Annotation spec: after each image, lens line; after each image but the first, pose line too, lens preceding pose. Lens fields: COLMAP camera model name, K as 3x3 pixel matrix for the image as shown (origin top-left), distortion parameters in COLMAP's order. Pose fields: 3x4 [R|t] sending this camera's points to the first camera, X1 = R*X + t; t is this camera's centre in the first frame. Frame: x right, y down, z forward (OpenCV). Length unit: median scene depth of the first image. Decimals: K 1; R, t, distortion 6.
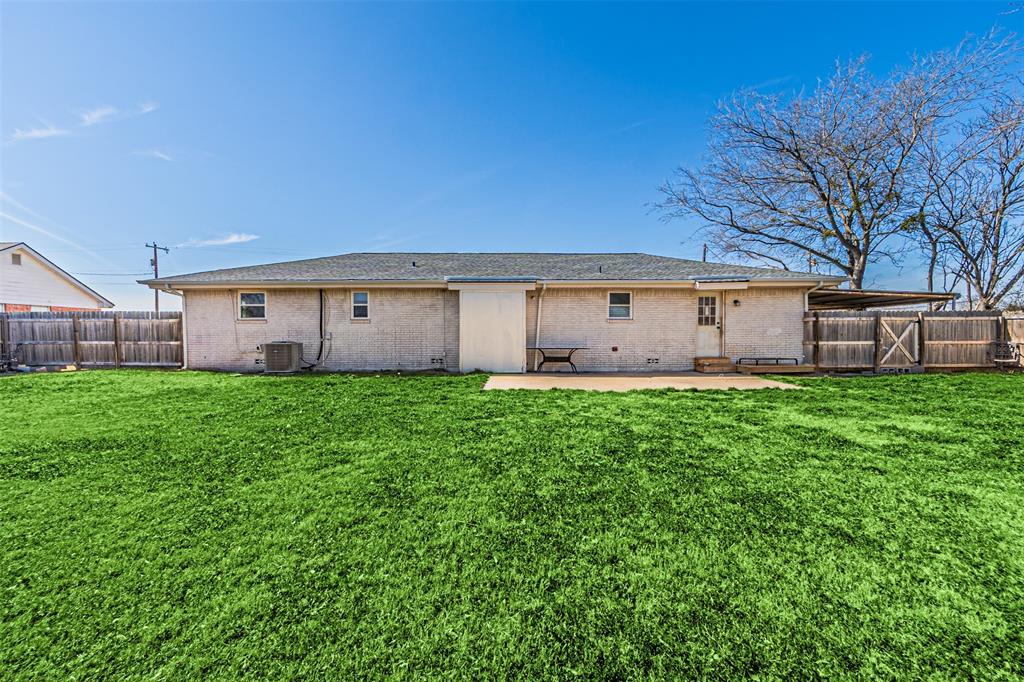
lens RADIAL K [[453.5, 0, 512.0], [0, 453.5, 349.0], [0, 0, 1]] dist [0.010331, -0.000685]
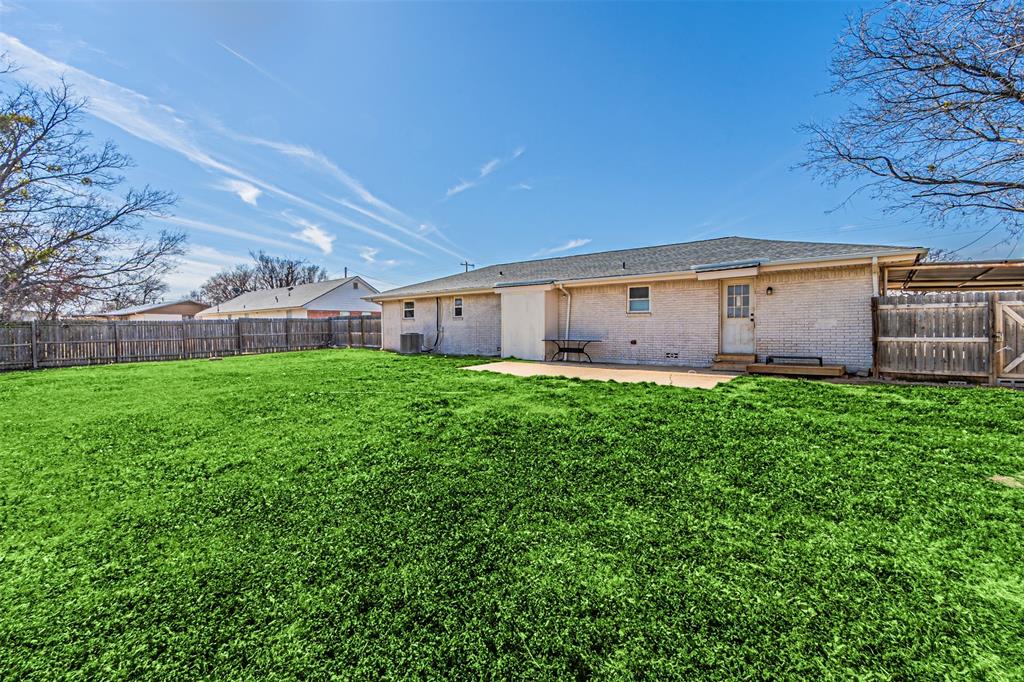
lens RADIAL K [[453.5, 0, 511.0], [0, 453.5, 332.8], [0, 0, 1]] dist [0.010331, -0.000685]
pose [[0.771074, 0.005383, -0.636723, 0.669805], [-0.015250, 0.999834, -0.010015, -0.006457], [0.636563, 0.017432, 0.771028, 0.035359]]
